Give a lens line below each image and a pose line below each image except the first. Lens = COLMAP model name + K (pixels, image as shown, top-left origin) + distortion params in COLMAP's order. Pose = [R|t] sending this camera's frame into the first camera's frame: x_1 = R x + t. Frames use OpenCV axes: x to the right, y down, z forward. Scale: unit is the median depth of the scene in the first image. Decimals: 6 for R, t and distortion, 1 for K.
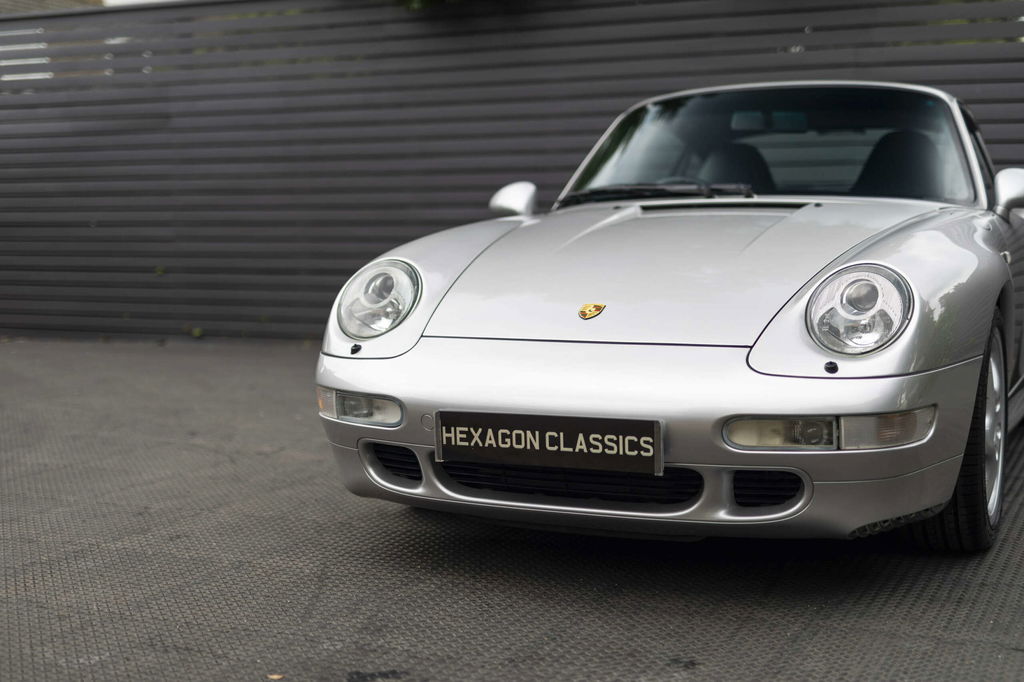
lens RADIAL K [[1404.1, 0, 515.8], [0, 1404.1, 333.8], [0, 0, 1]] dist [-0.012764, 0.000000]
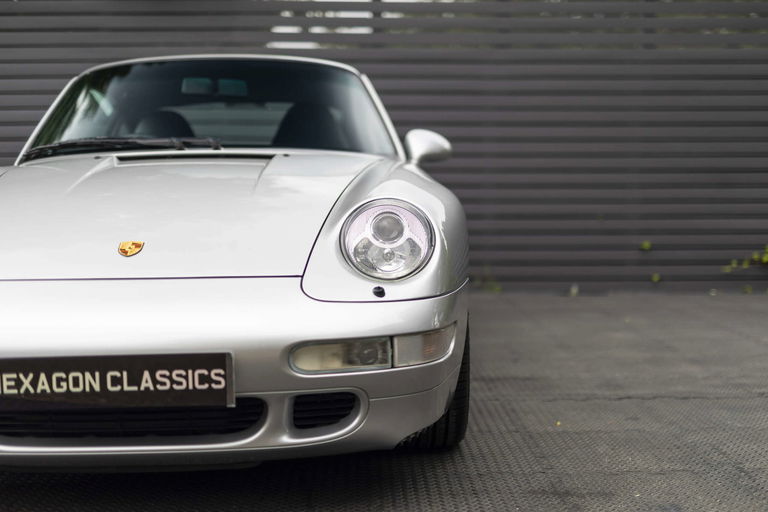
lens RADIAL K [[1053.1, 0, 389.7], [0, 1053.1, 259.2], [0, 0, 1]] dist [-0.012764, 0.000000]
pose [[0.895235, -0.030887, 0.444523, -0.123302], [0.040074, 0.999133, -0.011284, 0.007959], [-0.443789, 0.027916, 0.895696, 0.259652]]
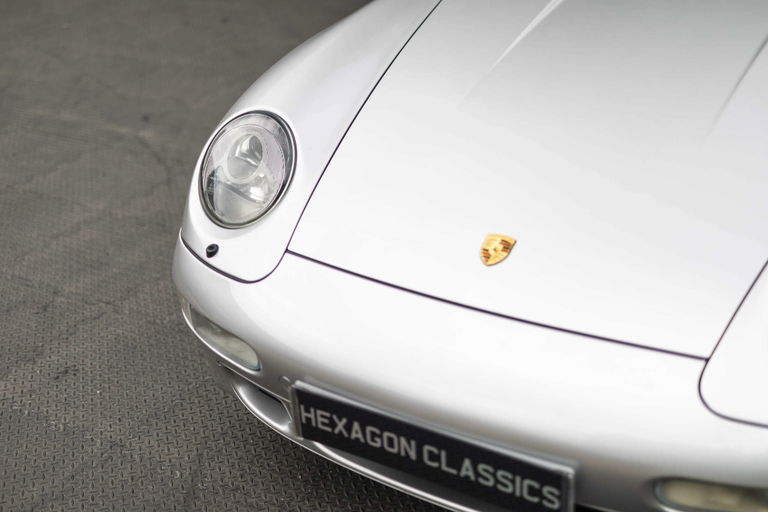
lens RADIAL K [[1053.1, 0, 386.7], [0, 1053.1, 264.1], [0, 0, 1]] dist [-0.012764, 0.000000]
pose [[0.994515, 0.035208, -0.098491, 0.054368], [0.005049, 0.924385, 0.381428, -0.242701], [0.104473, -0.379833, 0.919136, 0.496911]]
